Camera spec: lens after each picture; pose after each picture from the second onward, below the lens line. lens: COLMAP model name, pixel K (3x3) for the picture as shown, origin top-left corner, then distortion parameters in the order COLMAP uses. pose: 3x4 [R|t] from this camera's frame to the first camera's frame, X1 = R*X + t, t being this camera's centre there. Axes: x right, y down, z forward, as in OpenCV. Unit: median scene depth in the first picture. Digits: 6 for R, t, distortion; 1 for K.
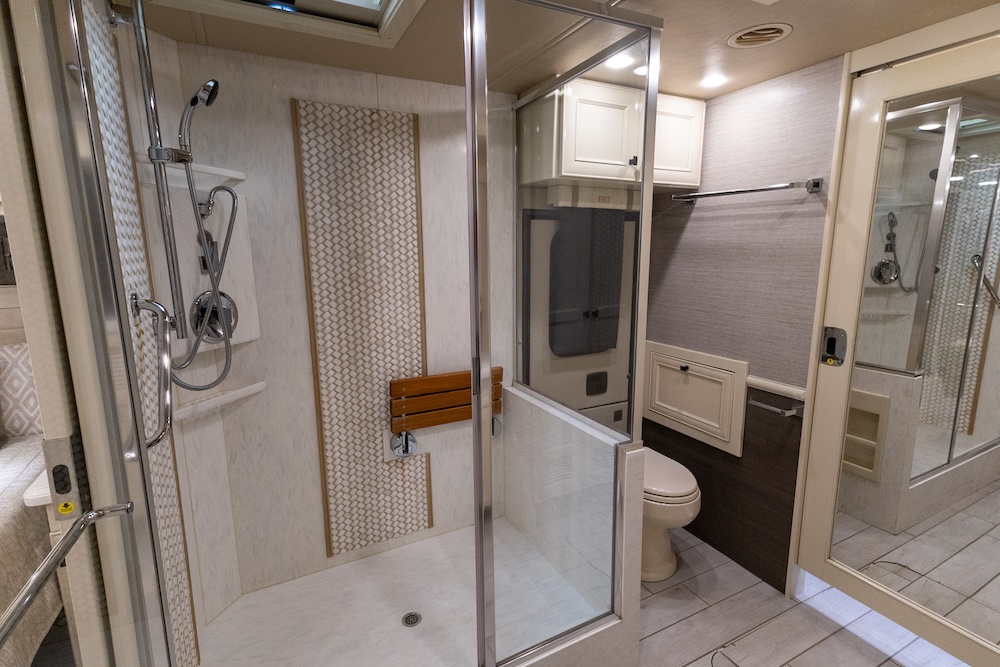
lens RADIAL K [[468.5, 0, 500.0], [0, 468.5, 333.5], [0, 0, 1]] dist [0.000488, 0.000026]
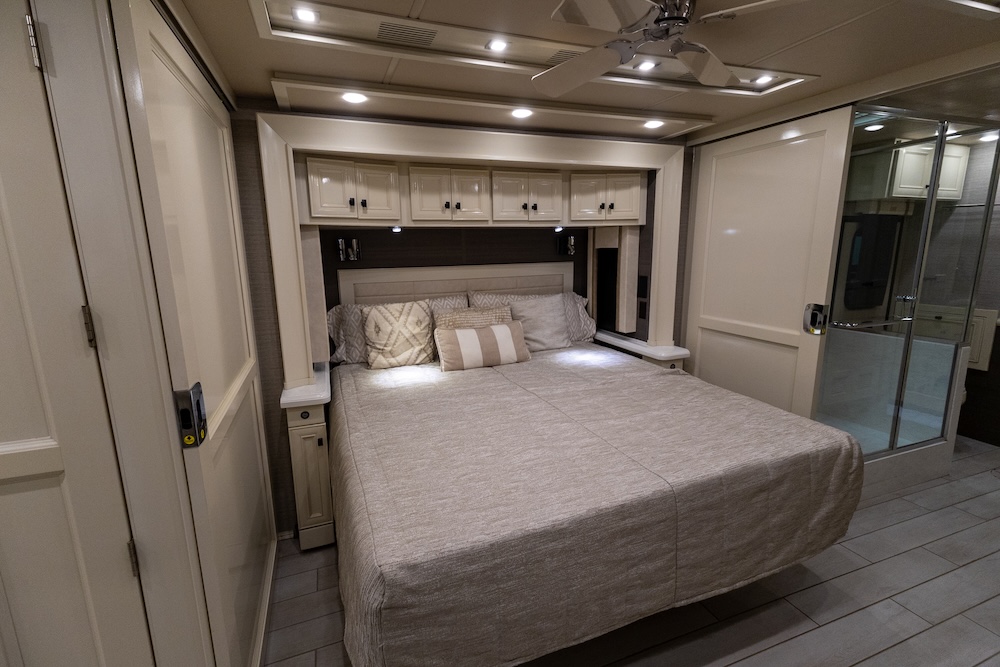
lens RADIAL K [[457.6, 0, 500.0], [0, 457.6, 333.5], [0, 0, 1]] dist [0.000333, -0.000097]
pose [[0.993247, 0.018781, -0.114486, -0.901500], [-0.017412, 0.999765, 0.012950, 0.137105], [0.114702, -0.010869, 0.993340, -0.688497]]
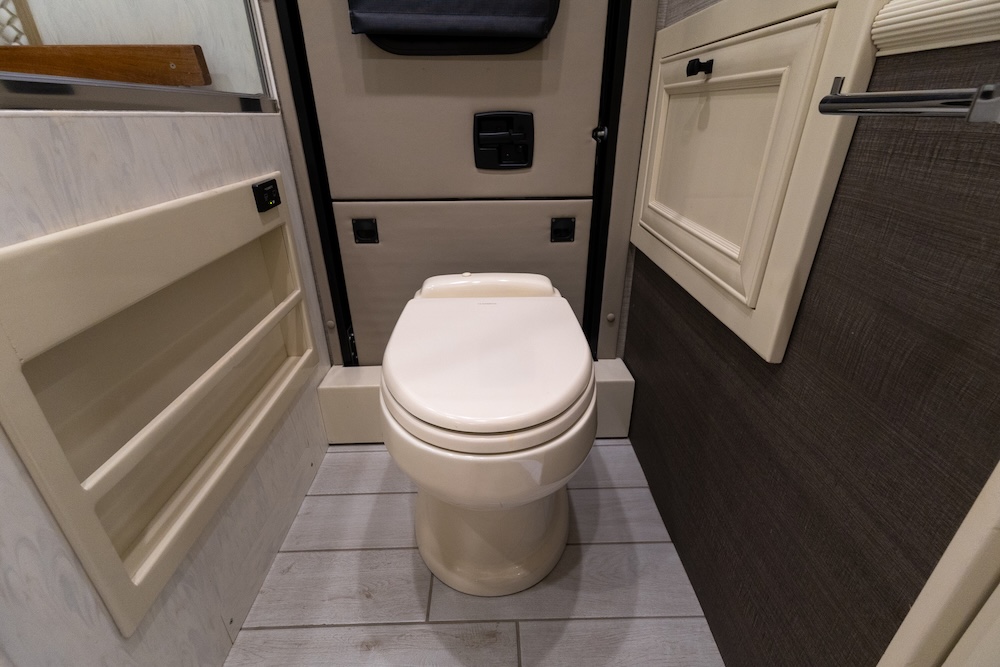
lens RADIAL K [[457.6, 0, 500.0], [0, 457.6, 333.5], [0, 0, 1]] dist [0.000333, -0.000097]
pose [[0.900130, 0.196958, -0.388553, 0.445990], [-0.085229, 0.954338, 0.286313, 0.173549], [0.427202, -0.224603, 0.875815, 0.657440]]
